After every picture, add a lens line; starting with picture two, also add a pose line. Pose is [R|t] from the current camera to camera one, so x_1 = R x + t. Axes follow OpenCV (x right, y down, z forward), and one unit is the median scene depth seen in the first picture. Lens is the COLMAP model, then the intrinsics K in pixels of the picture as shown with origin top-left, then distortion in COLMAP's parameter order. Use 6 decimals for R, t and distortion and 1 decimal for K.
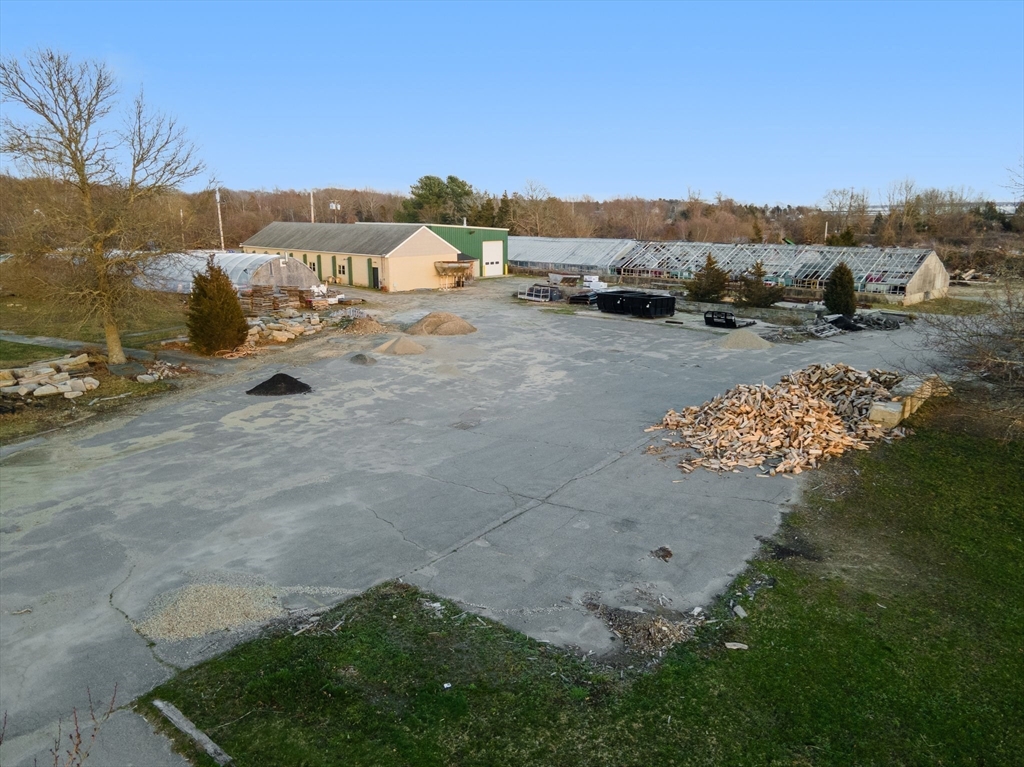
lens RADIAL K [[749.5, 0, 501.4], [0, 749.5, 379.2], [0, 0, 1]] dist [0.031934, -0.001745]
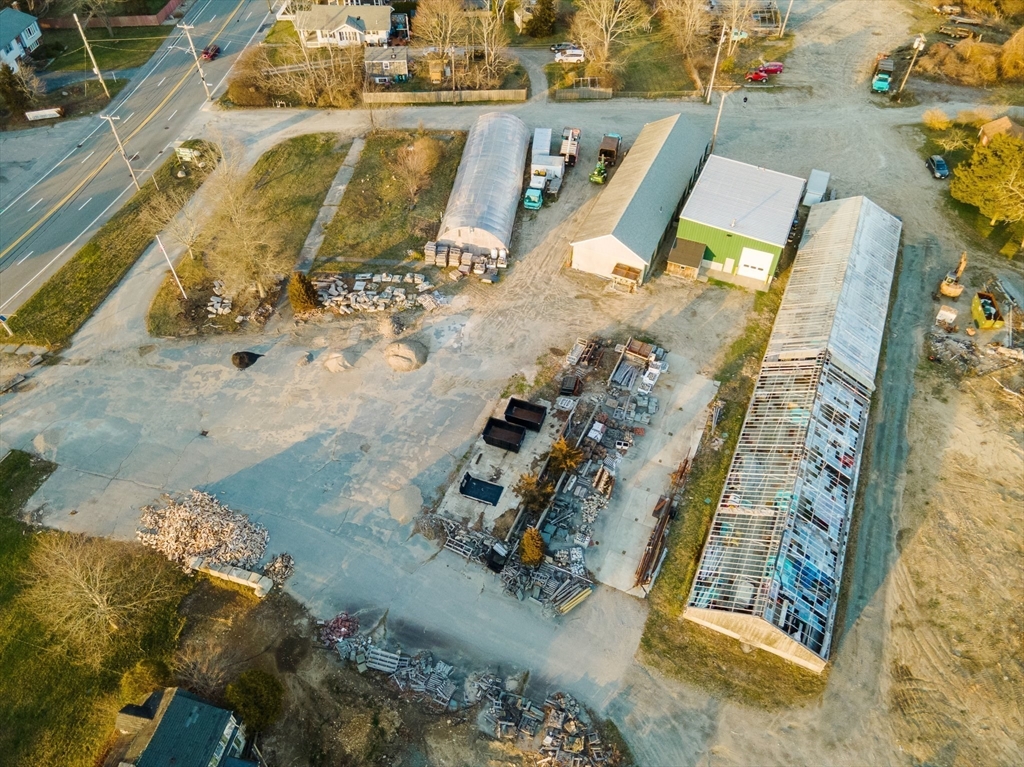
lens RADIAL K [[749.5, 0, 501.4], [0, 749.5, 379.2], [0, 0, 1]] dist [0.031934, -0.001745]
pose [[0.365316, 0.678697, -0.637114, 0.729610], [-0.194316, 0.724940, 0.660836, -0.782657], [0.910377, -0.117612, 0.396713, 0.369721]]
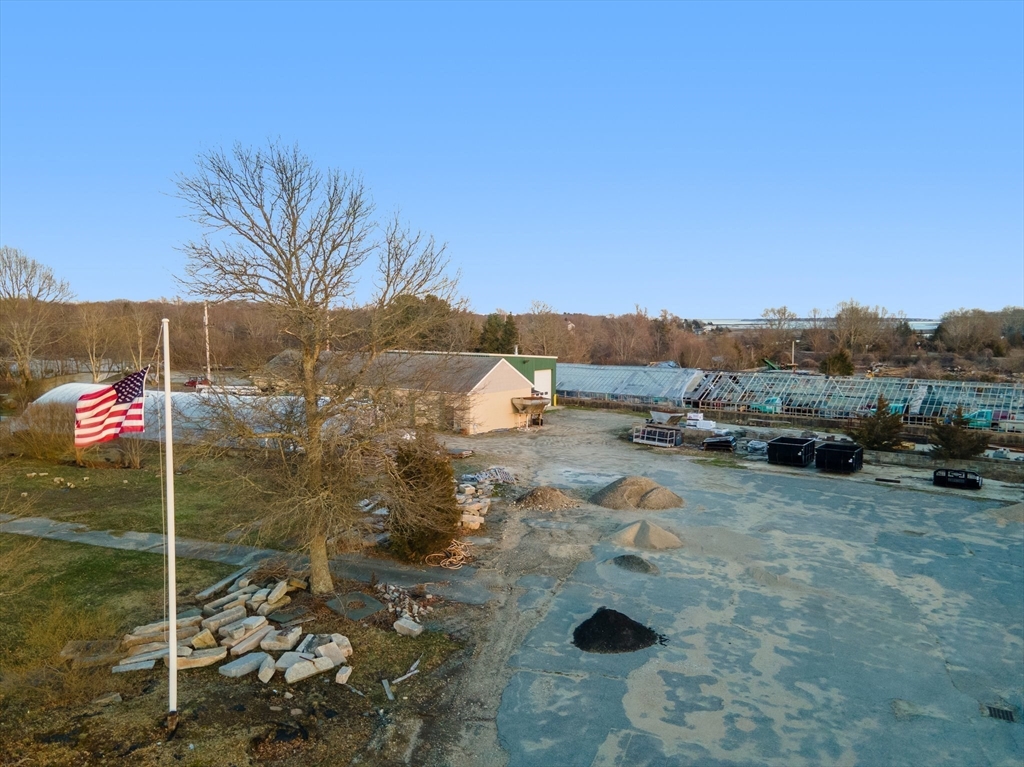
lens RADIAL K [[749.5, 0, 501.4], [0, 749.5, 379.2], [0, 0, 1]] dist [0.031934, -0.001745]
pose [[0.990523, -0.005983, 0.137215, -0.228514], [0.025578, 0.989609, -0.141491, -0.056939], [-0.134942, 0.143660, 0.980384, 0.148991]]
